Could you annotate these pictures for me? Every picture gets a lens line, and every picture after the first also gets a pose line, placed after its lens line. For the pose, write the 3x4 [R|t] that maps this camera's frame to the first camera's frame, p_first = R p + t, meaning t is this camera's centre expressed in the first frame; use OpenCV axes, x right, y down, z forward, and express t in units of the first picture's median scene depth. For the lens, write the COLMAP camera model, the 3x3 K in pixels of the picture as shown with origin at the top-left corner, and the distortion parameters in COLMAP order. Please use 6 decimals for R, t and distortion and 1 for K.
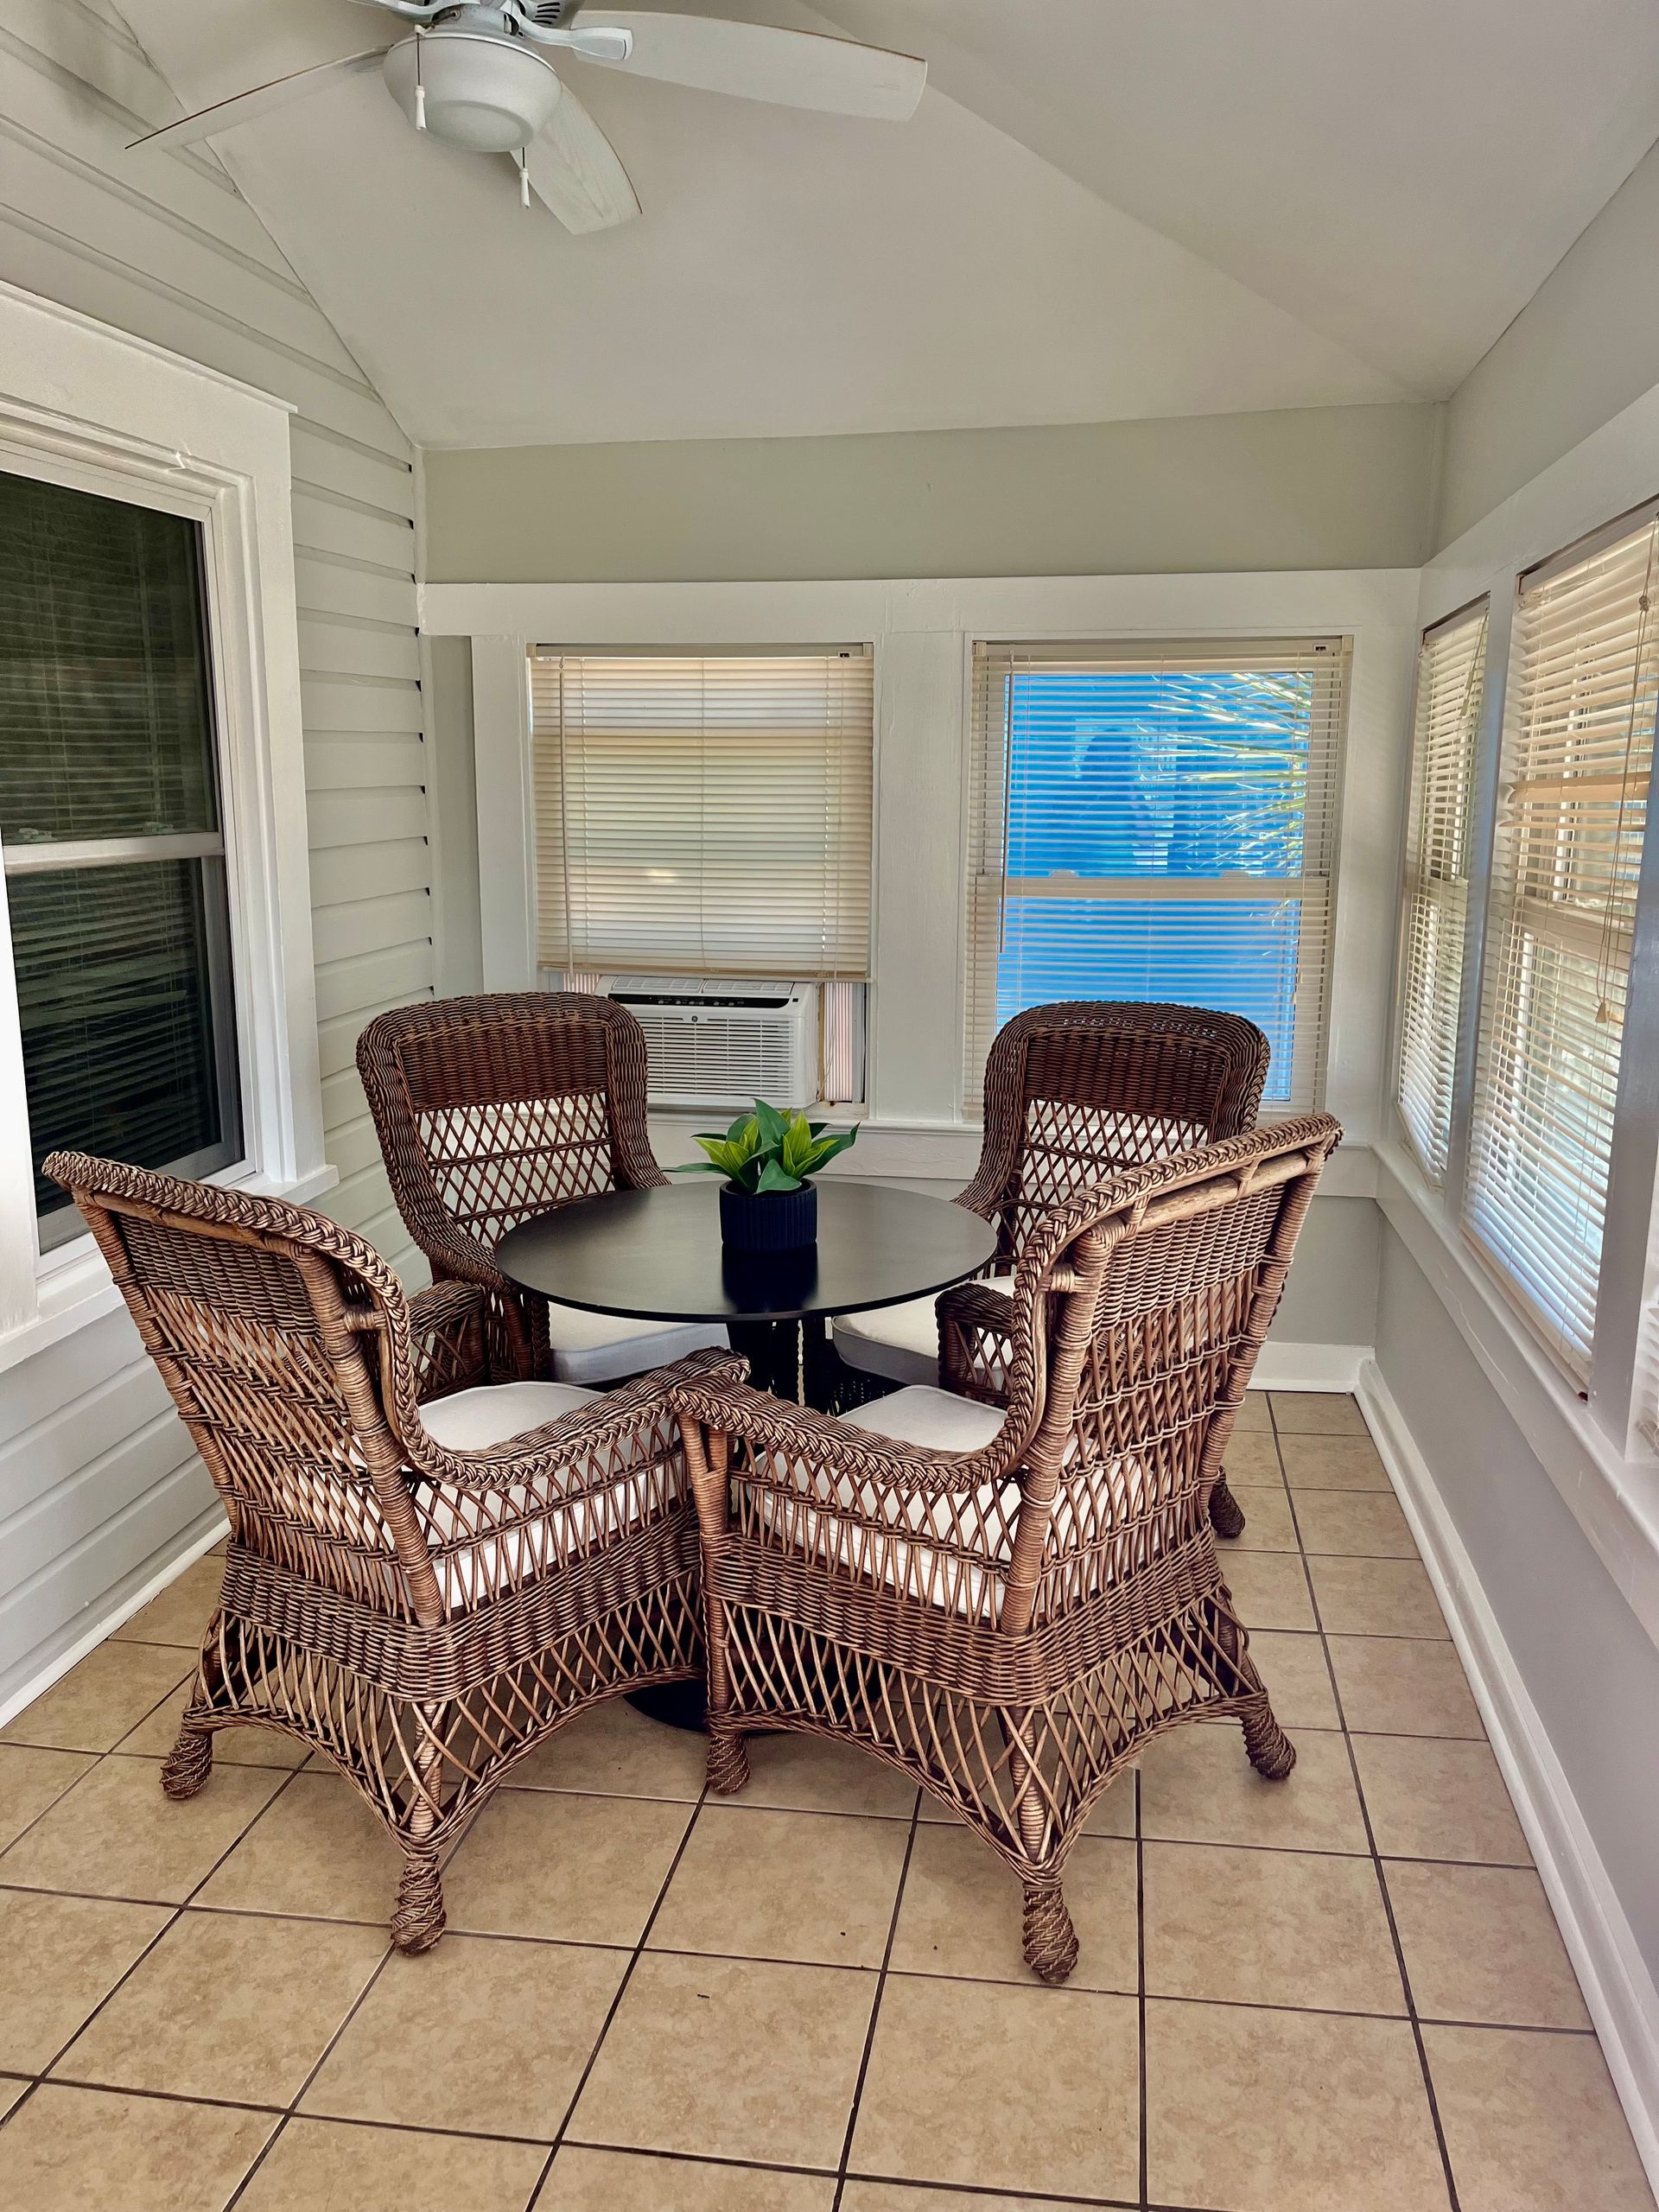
lens RADIAL K [[1592.0, 0, 829.5], [0, 1592.0, 1106.0], [0, 0, 1]] dist [0.030680, -0.034617]
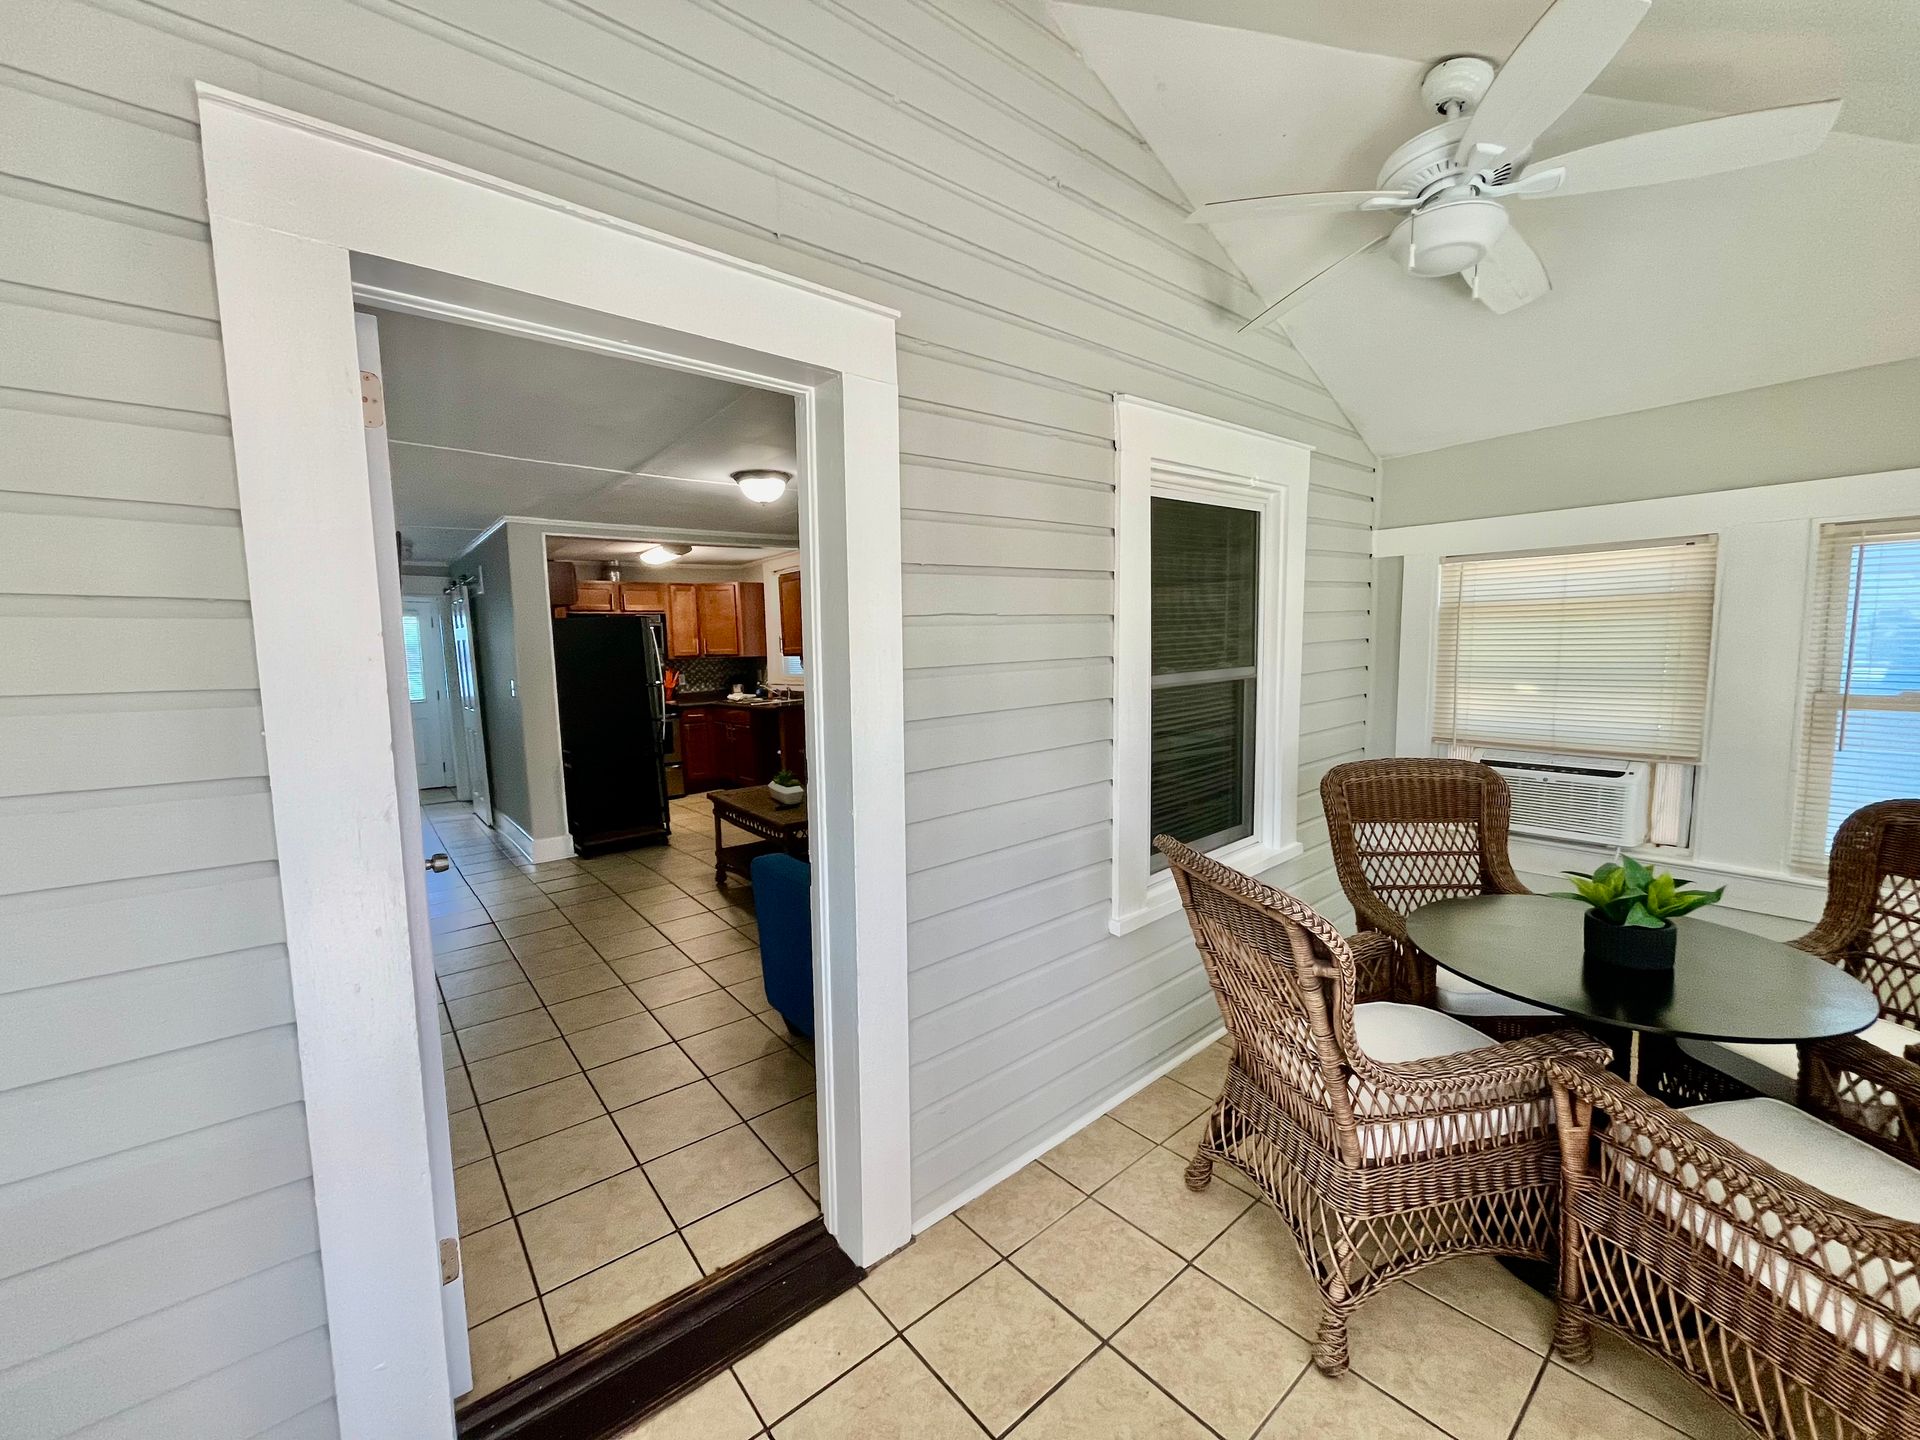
lens RADIAL K [[776.0, 0, 960.0], [0, 776.0, 720.0], [0, 0, 1]] dist [0.006526, -0.001717]
pose [[0.753610, 0.043486, -0.655882, -0.046649], [-0.105184, 0.992929, -0.055024, -0.026341], [0.648851, 0.110455, 0.752856, 0.099241]]
